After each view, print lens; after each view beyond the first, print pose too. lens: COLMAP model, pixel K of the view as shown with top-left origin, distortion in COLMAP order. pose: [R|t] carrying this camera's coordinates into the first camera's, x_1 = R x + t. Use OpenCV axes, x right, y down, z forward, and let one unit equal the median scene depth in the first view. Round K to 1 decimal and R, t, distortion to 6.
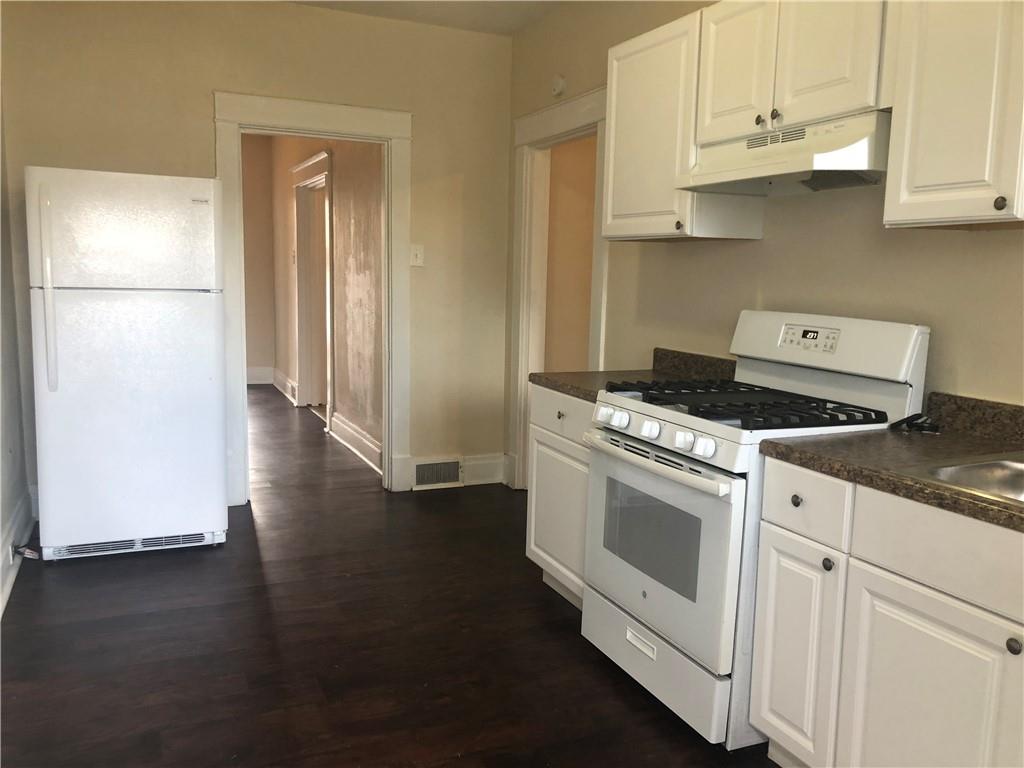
lens RADIAL K [[834.5, 0, 509.0], [0, 834.5, 380.4], [0, 0, 1]] dist [0.040577, -0.012637]
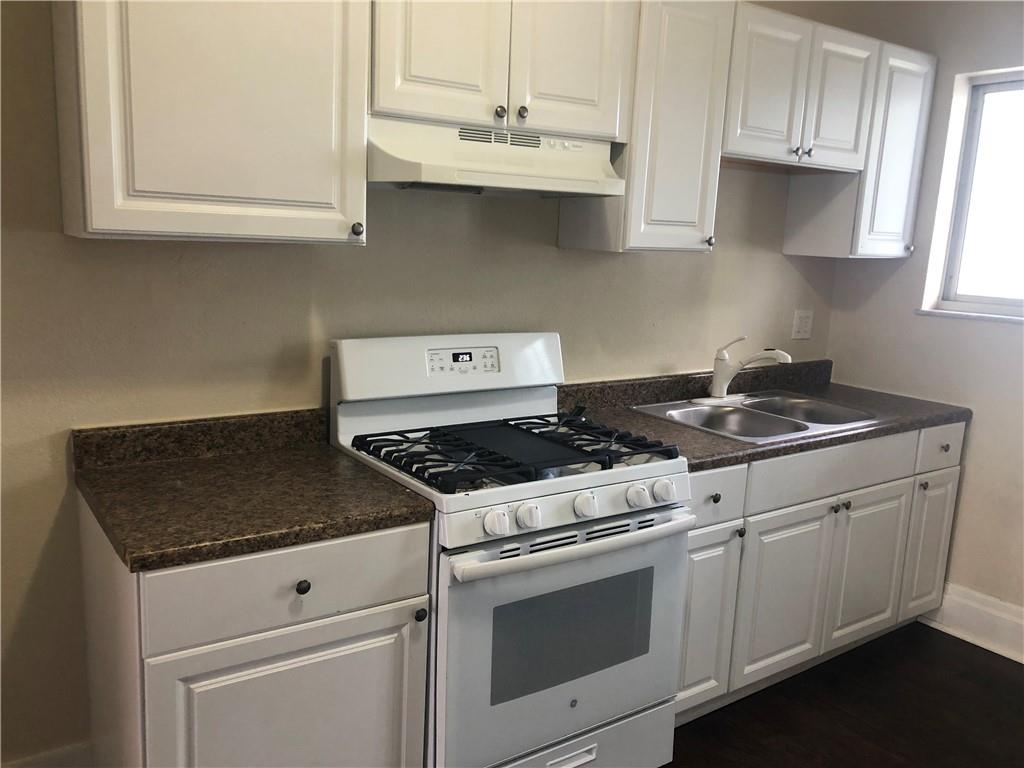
lens RADIAL K [[834.5, 0, 508.3], [0, 834.5, 391.6], [0, 0, 1]] dist [0.040577, -0.012637]
pose [[-0.174814, -0.208360, 0.962302, -0.532356], [0.092120, 0.969604, 0.226676, -0.221770], [-0.980283, 0.128273, -0.150307, 1.111527]]
